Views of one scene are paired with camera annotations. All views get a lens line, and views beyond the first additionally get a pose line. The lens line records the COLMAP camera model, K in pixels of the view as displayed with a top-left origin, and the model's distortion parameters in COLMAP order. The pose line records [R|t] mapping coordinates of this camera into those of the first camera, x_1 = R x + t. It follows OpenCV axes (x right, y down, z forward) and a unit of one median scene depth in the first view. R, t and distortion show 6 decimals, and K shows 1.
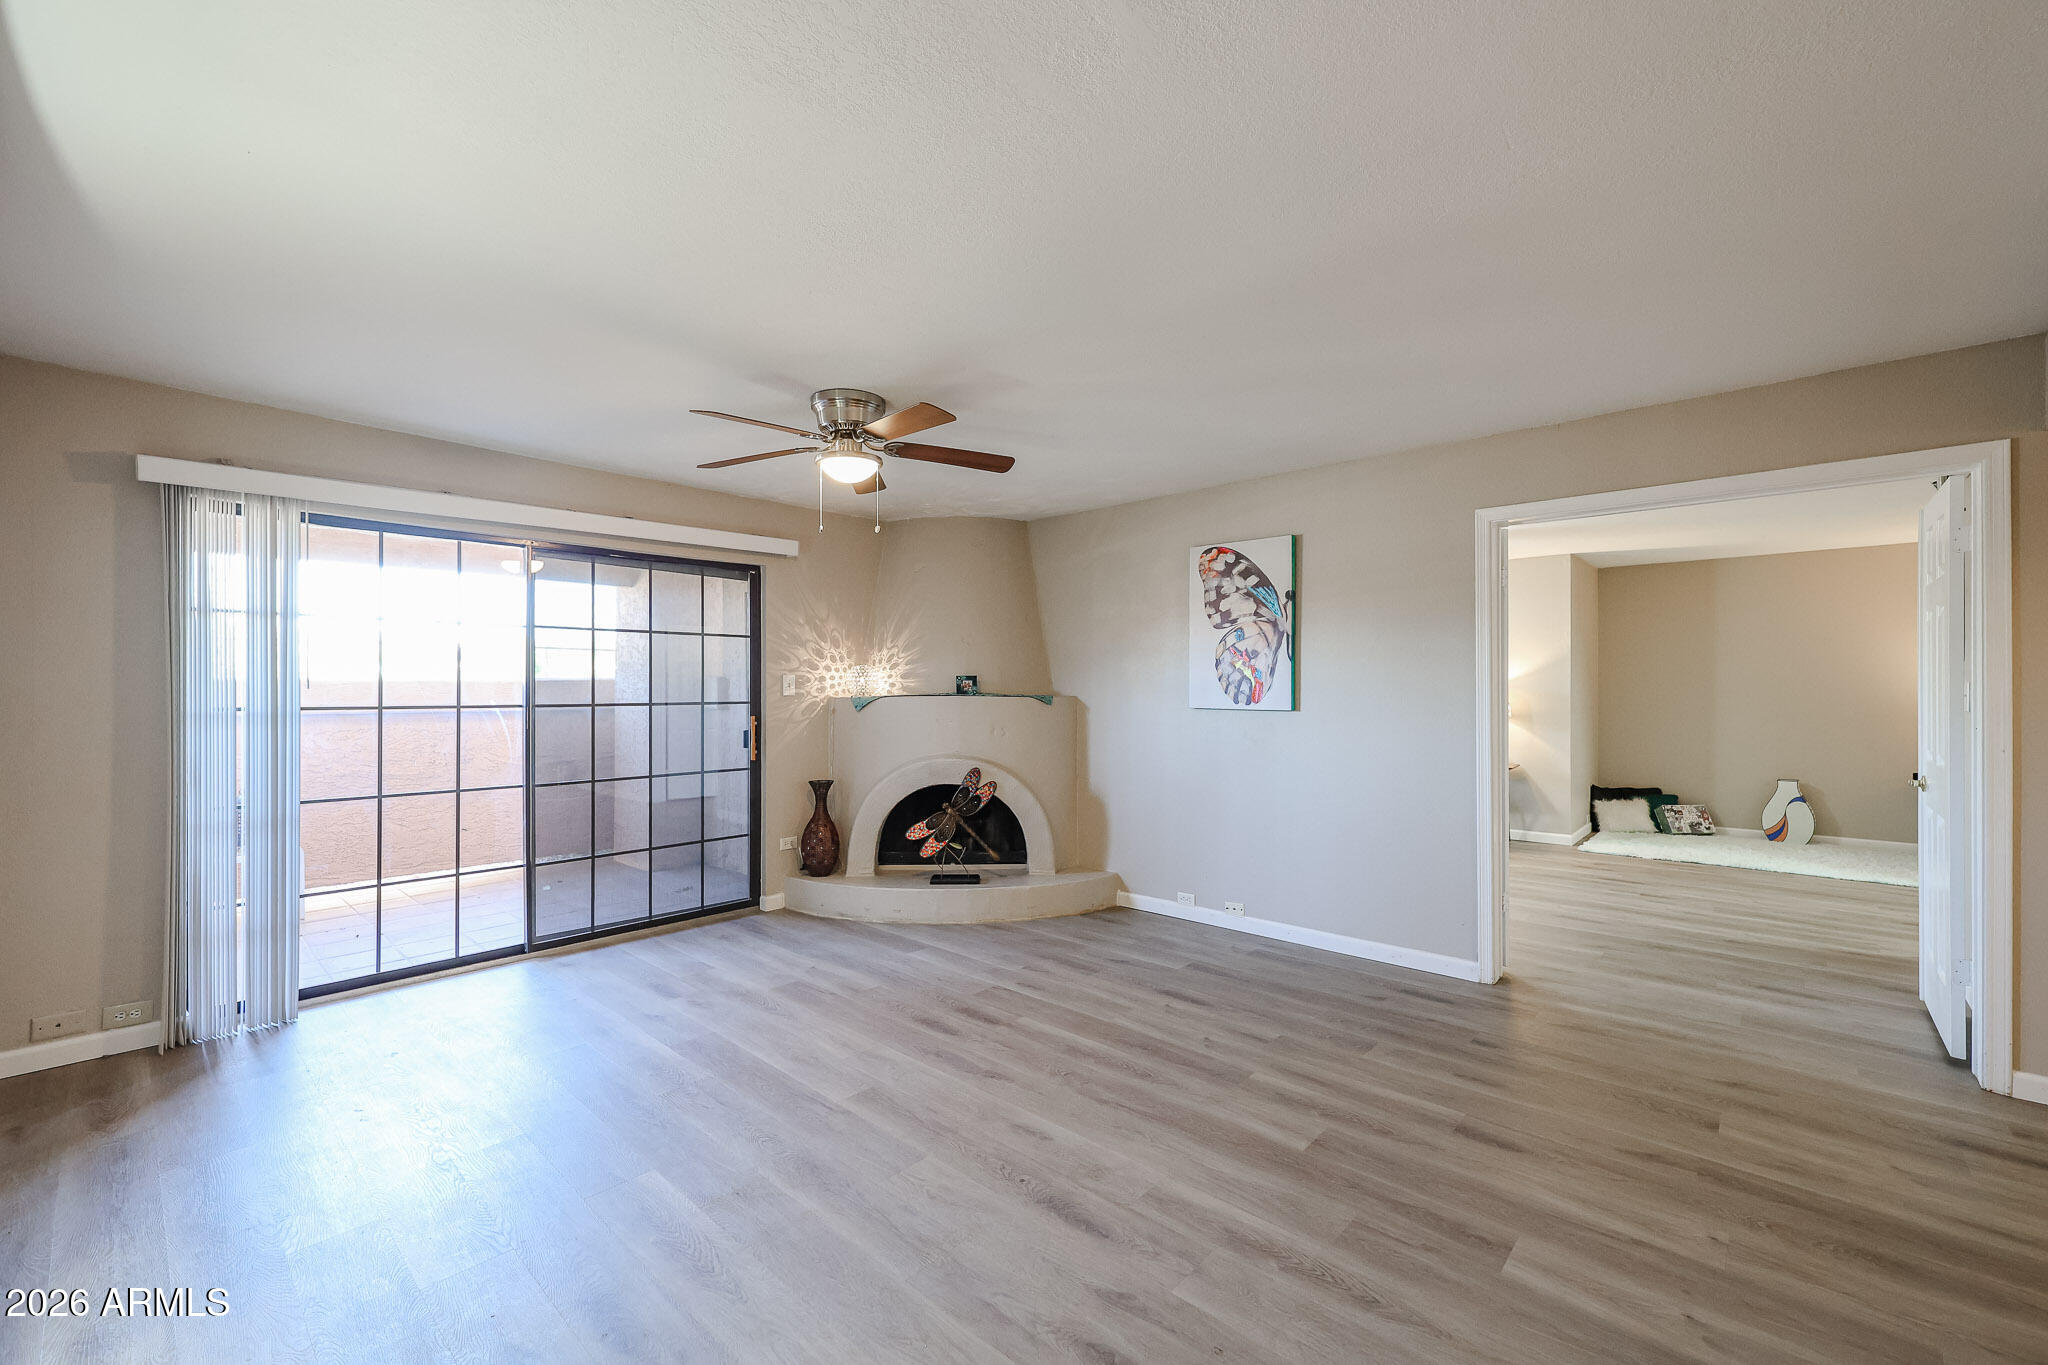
lens RADIAL K [[867.6, 0, 1024.0], [0, 867.6, 682.5], [0, 0, 1]] dist [0.001625, 0.000226]
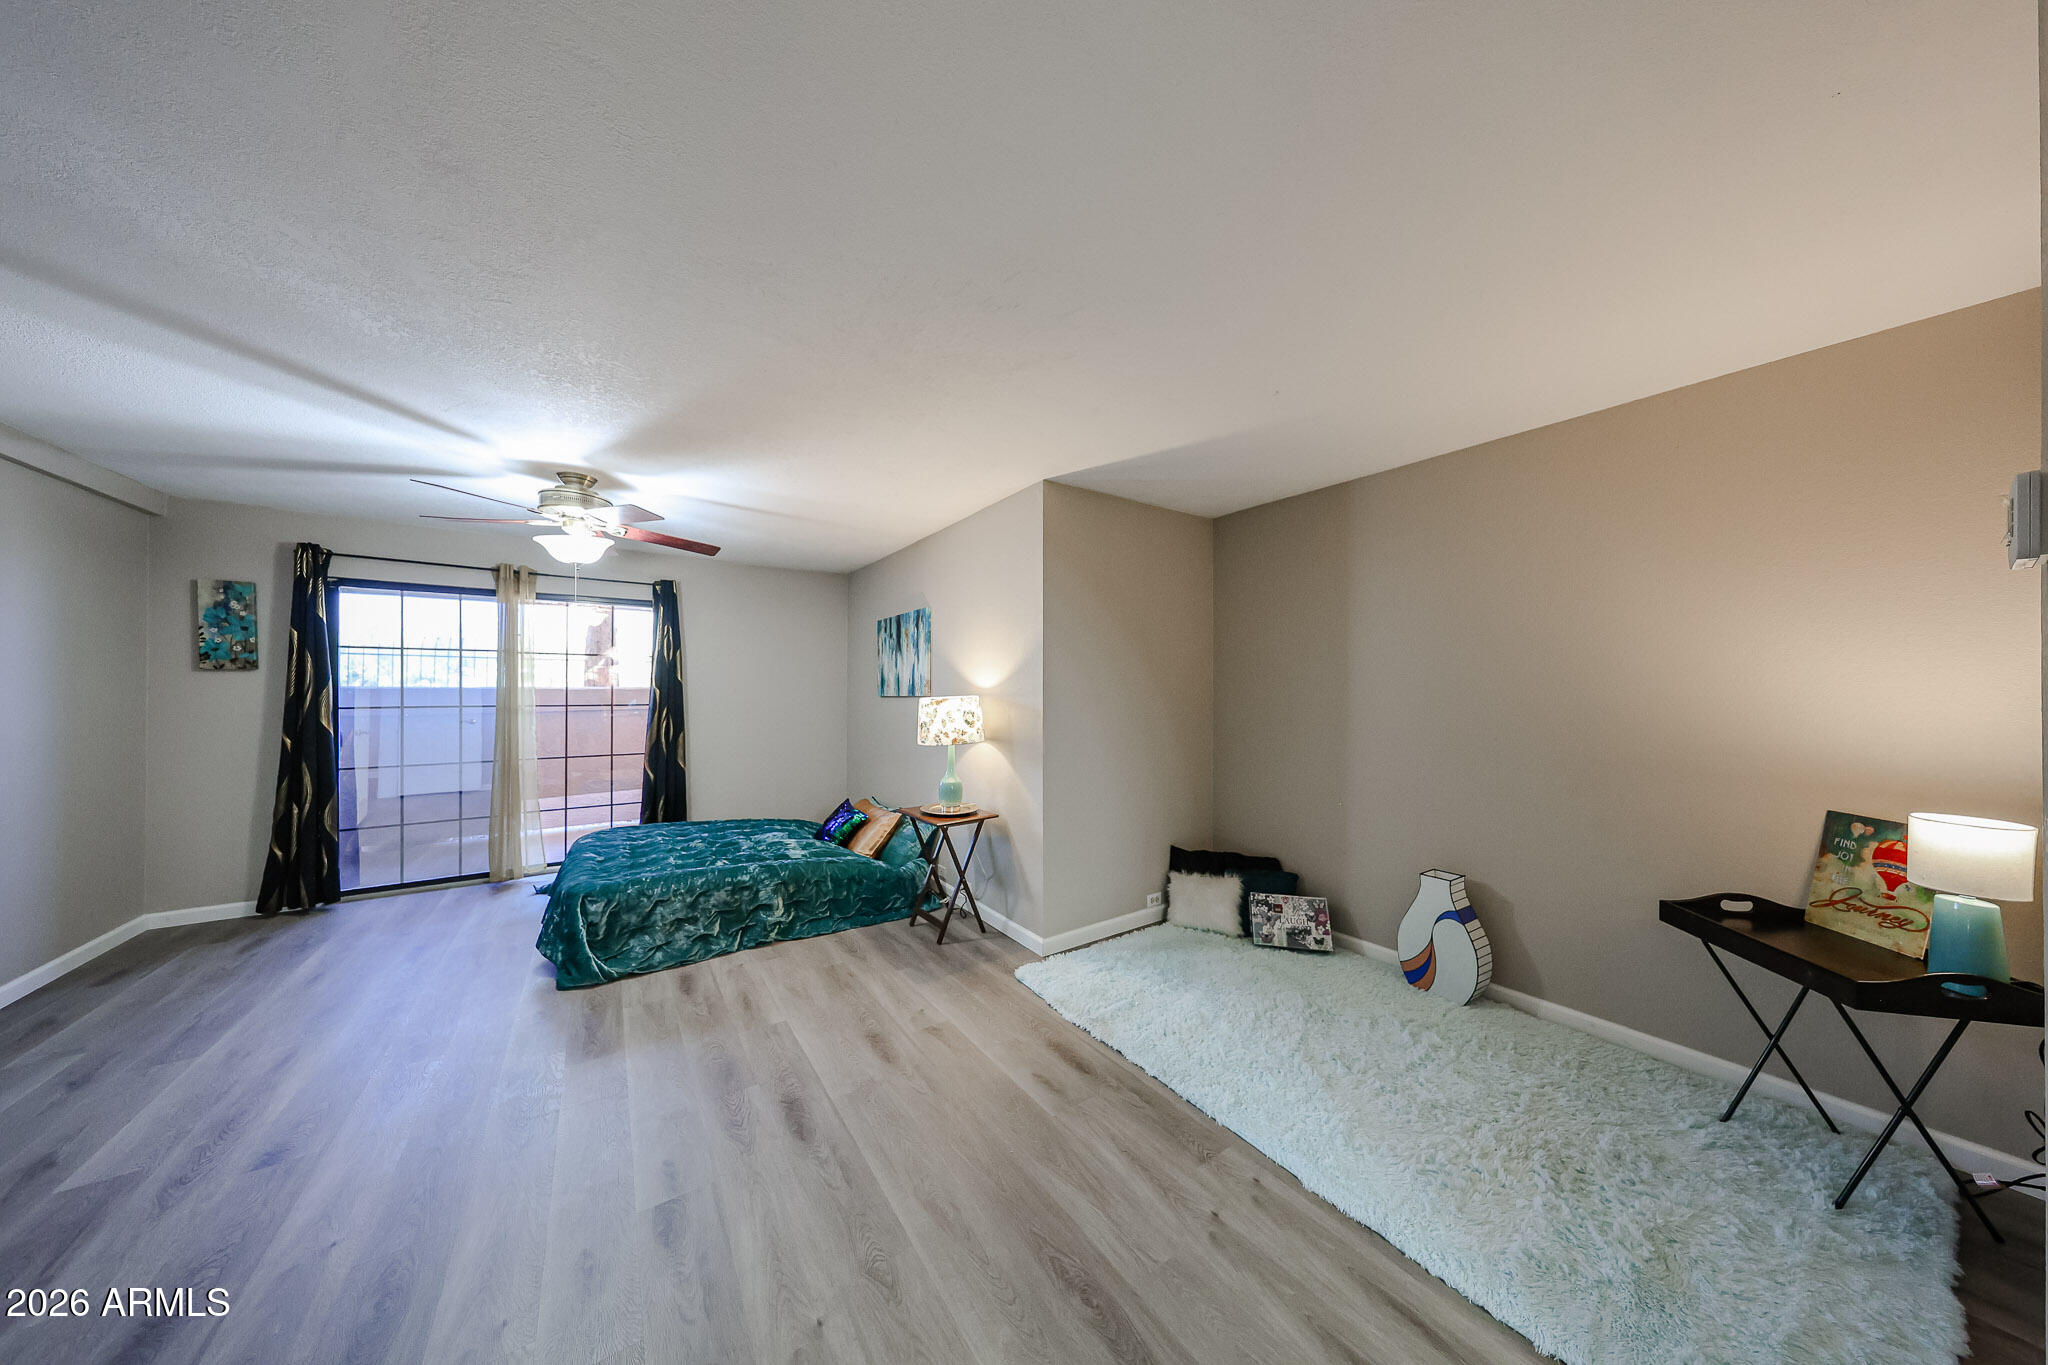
lens RADIAL K [[620.9, 0, 1024.0], [0, 620.9, 682.5], [0, 0, 1]] dist [0.004739, 0.000003]
pose [[0.975672, 0.005022, -0.219176, 0.695560], [-0.007095, 0.999937, -0.008671, -0.000977], [0.219119, 0.010015, 0.975647, 0.556140]]
